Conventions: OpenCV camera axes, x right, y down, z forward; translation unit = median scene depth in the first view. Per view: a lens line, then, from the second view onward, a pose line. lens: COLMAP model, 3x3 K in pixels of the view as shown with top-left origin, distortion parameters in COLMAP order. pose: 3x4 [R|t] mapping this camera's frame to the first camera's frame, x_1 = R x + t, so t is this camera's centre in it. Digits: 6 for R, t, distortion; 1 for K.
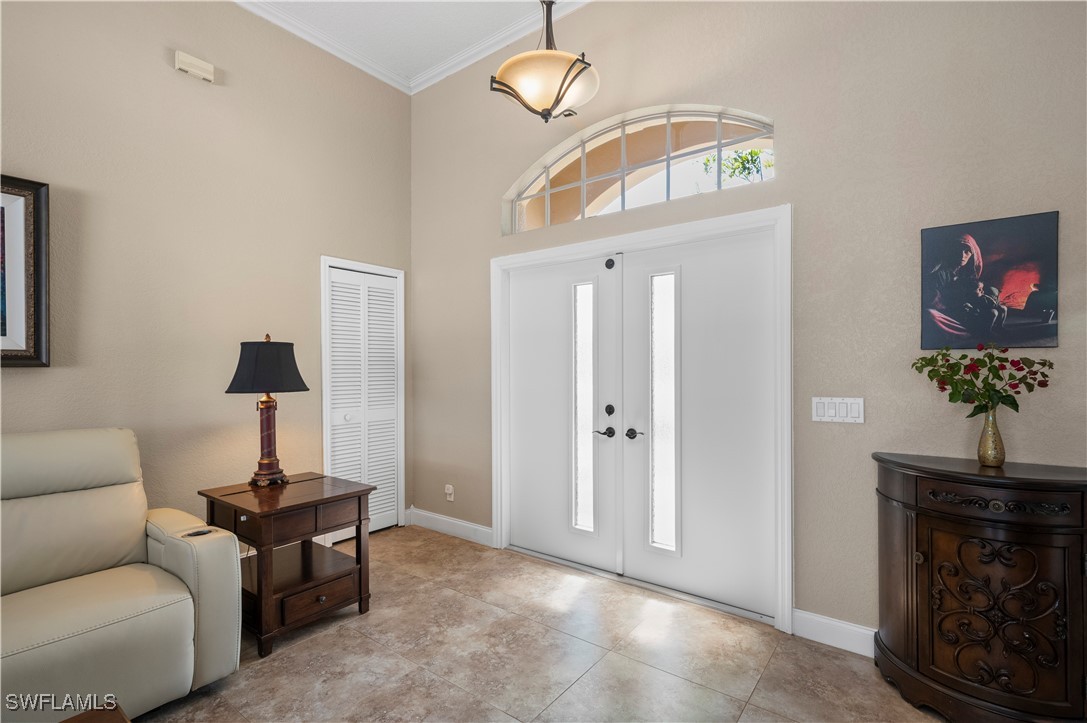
lens RADIAL K [[500.9, 0, 542.7], [0, 500.9, 371.1], [0, 0, 1]] dist [-0.000231, -0.000216]
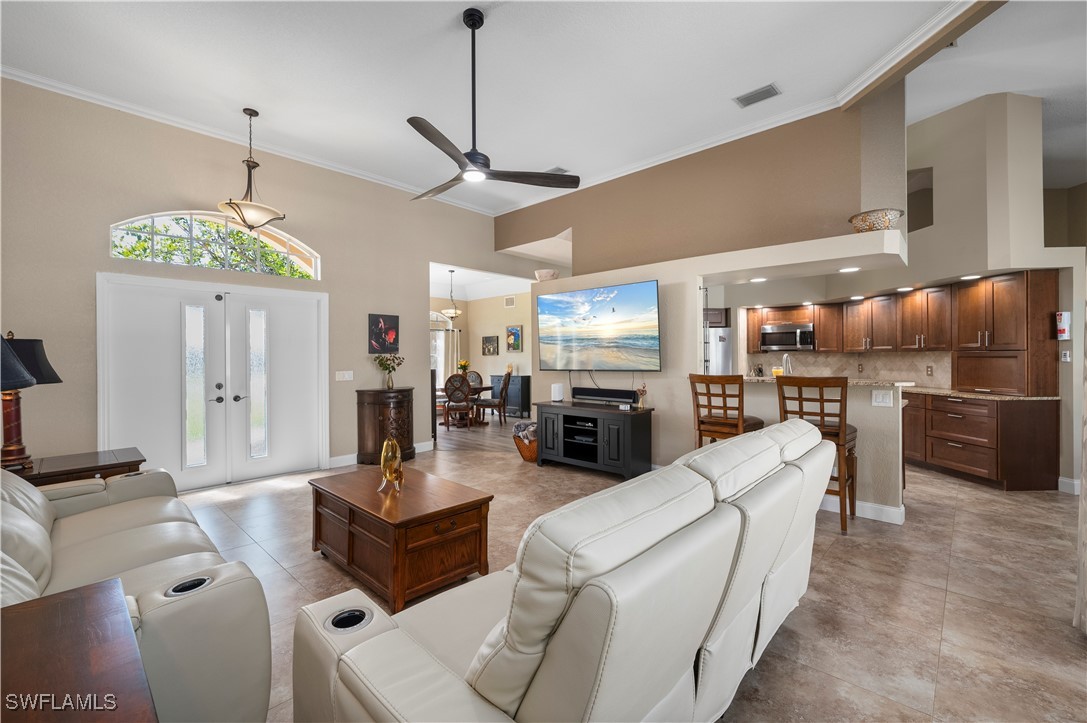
lens RADIAL K [[454.4, 0, 545.4], [0, 454.4, 357.3], [0, 0, 1]] dist [0.000149, -0.000139]
pose [[0.104355, 0.001864, 0.994538, -1.587631], [0.013292, 0.999906, -0.003269, 0.001786], [-0.994451, 0.013561, 0.104321, -0.287697]]
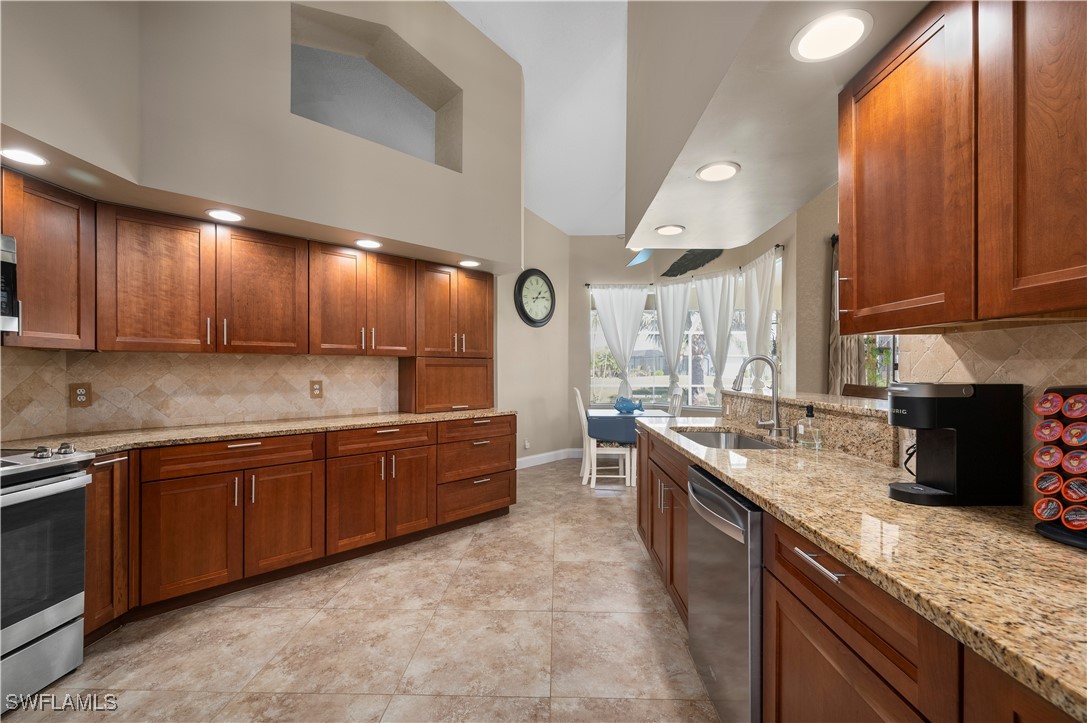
lens RADIAL K [[444.9, 0, 545.4], [0, 444.9, 369.8], [0, 0, 1]] dist [-0.000532, -0.000132]
pose [[-0.812930, 0.003661, -0.582351, 1.147991], [-0.002687, 0.999946, 0.010038, 0.017499], [0.582356, 0.009725, -0.812876, -0.529998]]
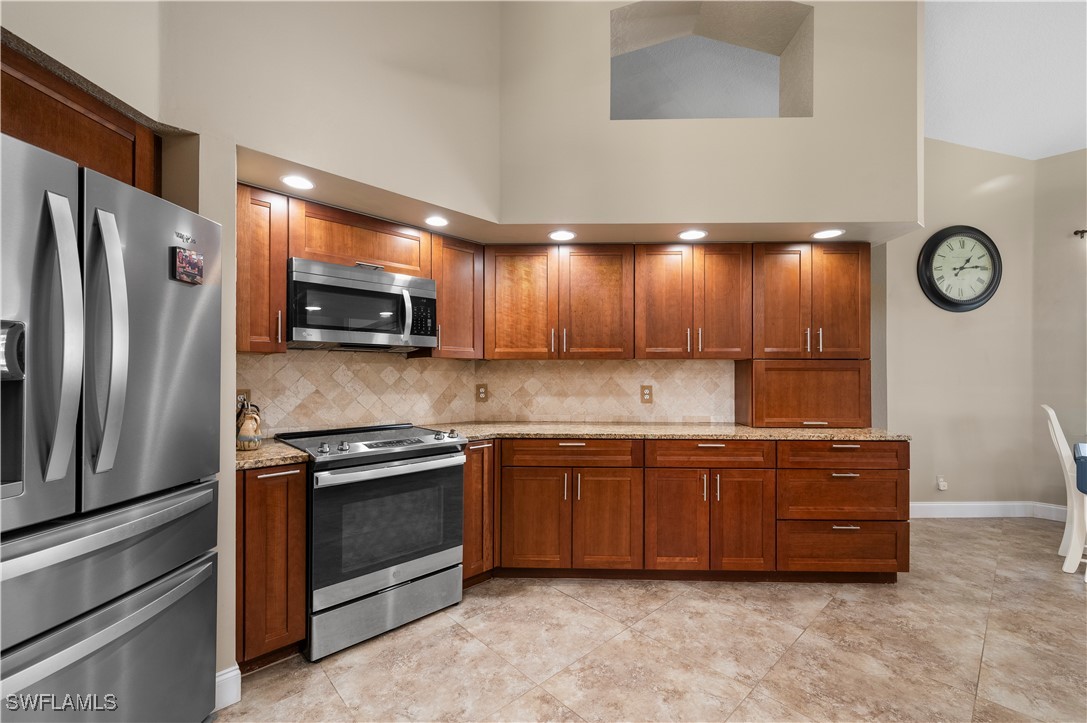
lens RADIAL K [[445.8, 0, 550.3], [0, 445.8, 372.1], [0, 0, 1]] dist [0.001610, 0.000375]
pose [[-0.986024, 0.002199, 0.166591, 0.991865], [0.002864, 0.999989, 0.003748, 0.019450], [-0.166581, 0.004173, -0.986019, -0.662014]]
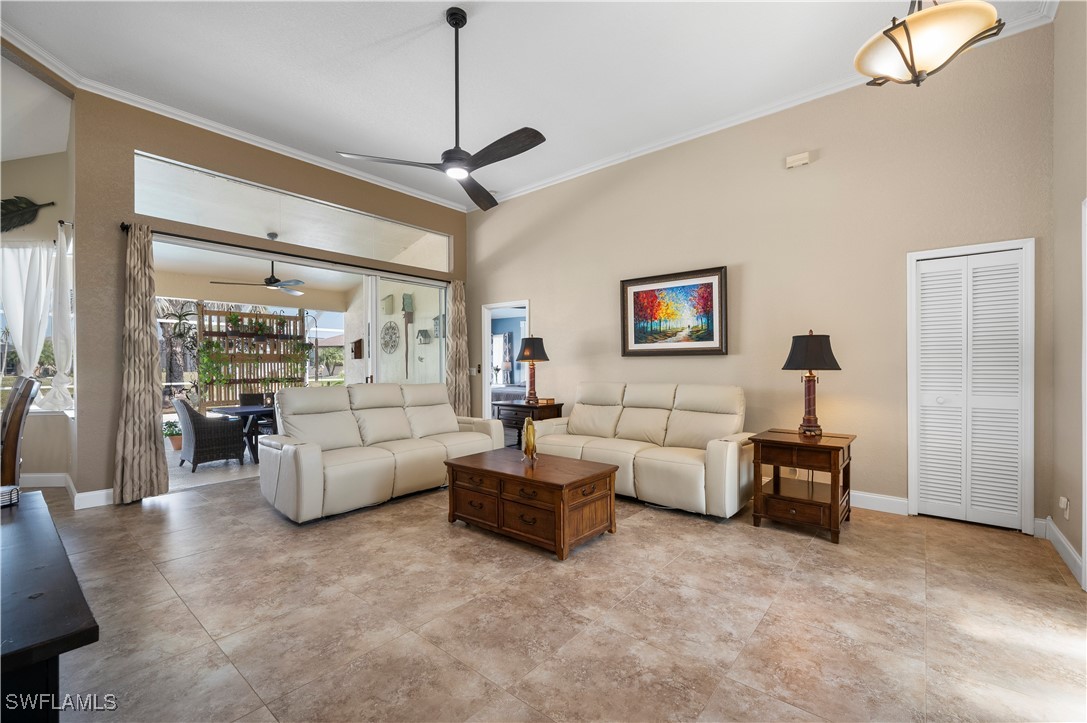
lens RADIAL K [[457.9, 0, 546.3], [0, 457.9, 367.2], [0, 0, 1]] dist [0.000155, -0.000005]
pose [[-0.044285, 0.009196, -0.998977, 0.906277], [-0.003730, 0.999949, 0.009370, 0.027682], [0.999012, 0.004141, -0.044249, 0.339379]]
